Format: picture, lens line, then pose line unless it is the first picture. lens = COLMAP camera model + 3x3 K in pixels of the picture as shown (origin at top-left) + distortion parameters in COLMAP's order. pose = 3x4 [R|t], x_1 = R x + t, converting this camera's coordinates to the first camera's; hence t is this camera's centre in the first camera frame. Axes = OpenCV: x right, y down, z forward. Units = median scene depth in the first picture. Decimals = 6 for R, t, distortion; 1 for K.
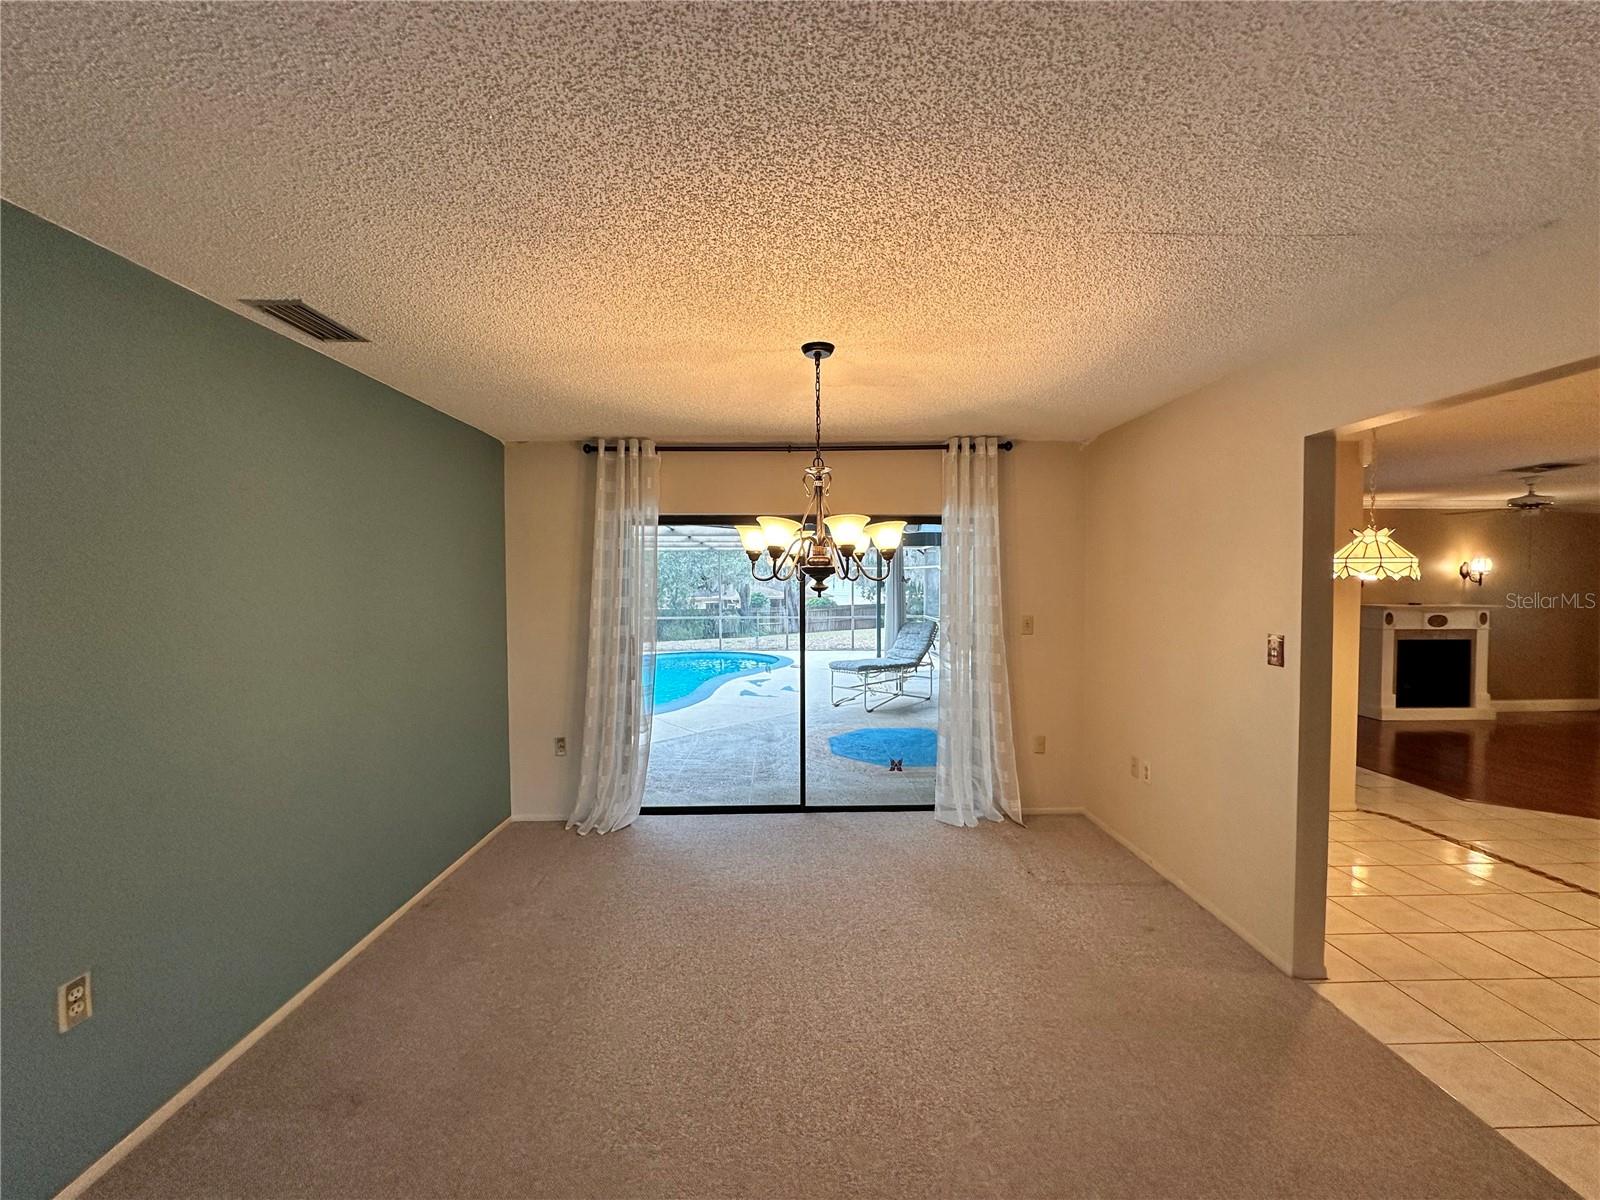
lens RADIAL K [[637.6, 0, 805.9], [0, 637.6, 599.2], [0, 0, 1]] dist [-0.003152, 0.000469]
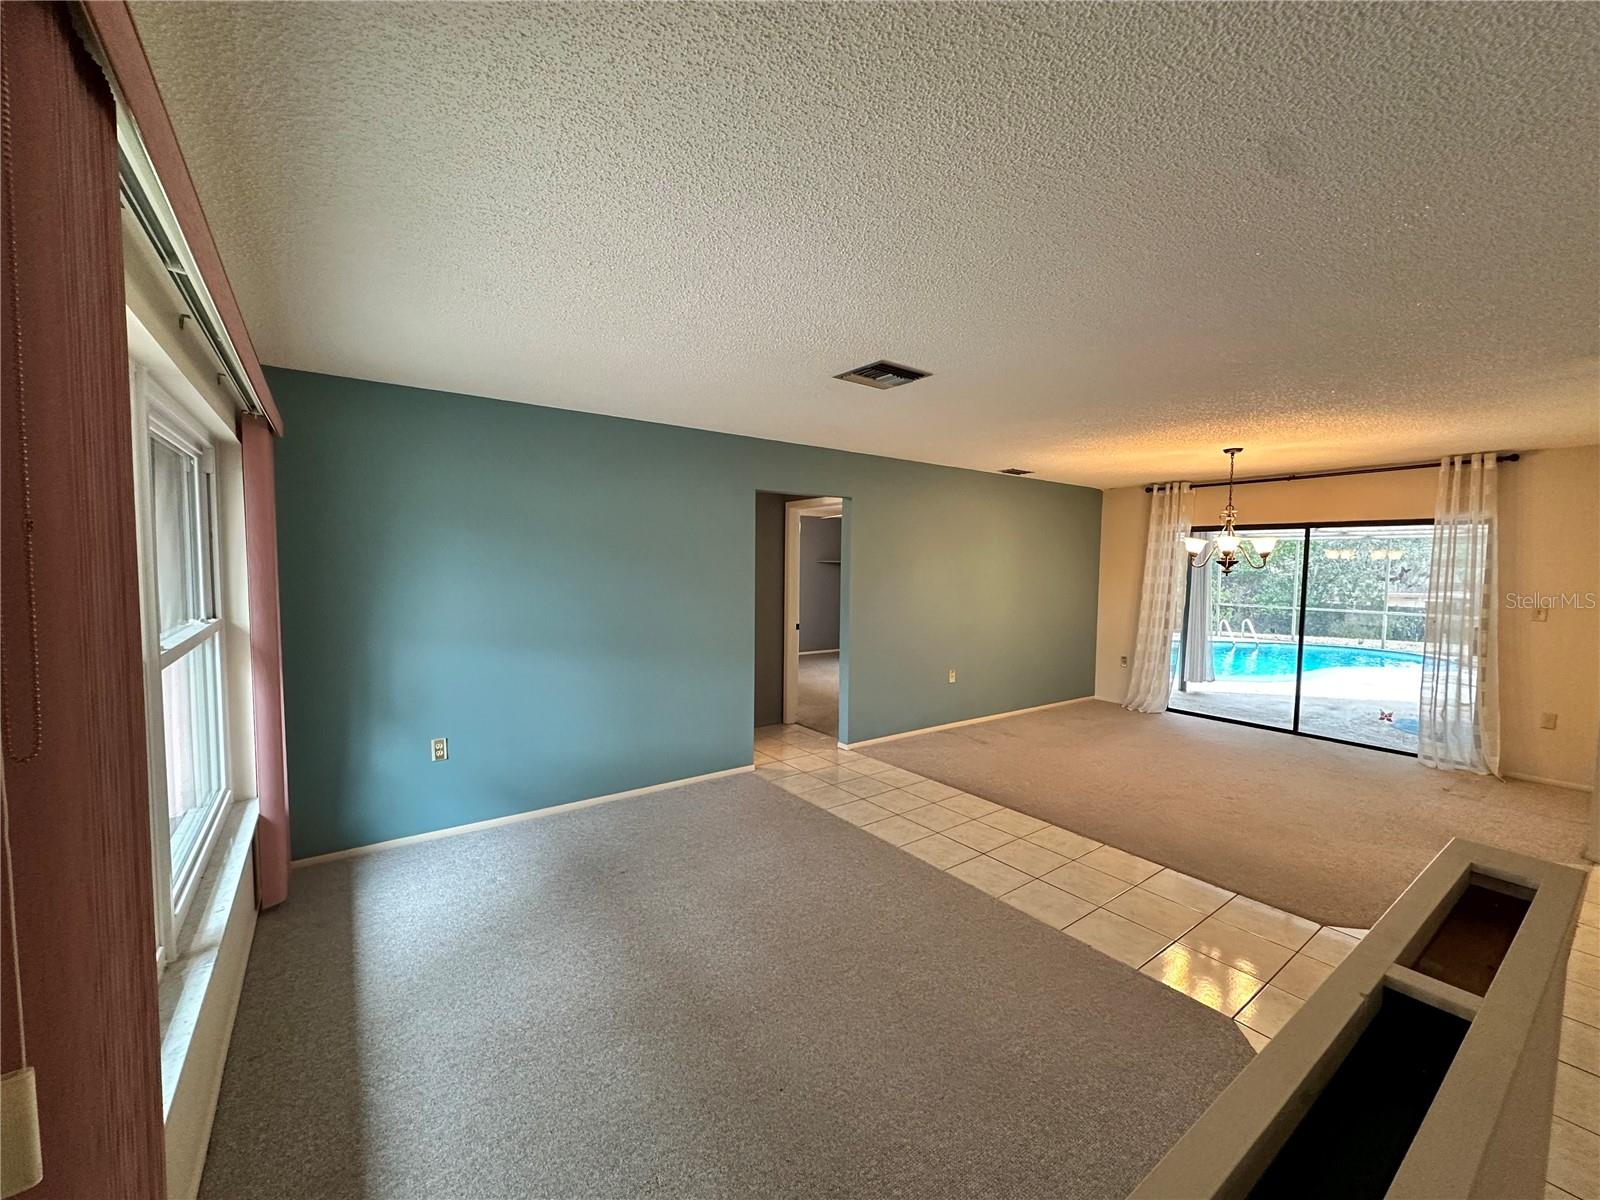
lens RADIAL K [[637.6, 0, 800.4], [0, 637.6, 602.5], [0, 0, 1]] dist [-0.003152, 0.000469]
pose [[0.567435, 0.062568, -0.821037, 0.556756], [-0.041700, 0.998013, 0.047235, 0.025608], [0.822361, 0.007434, 0.568917, -0.749763]]
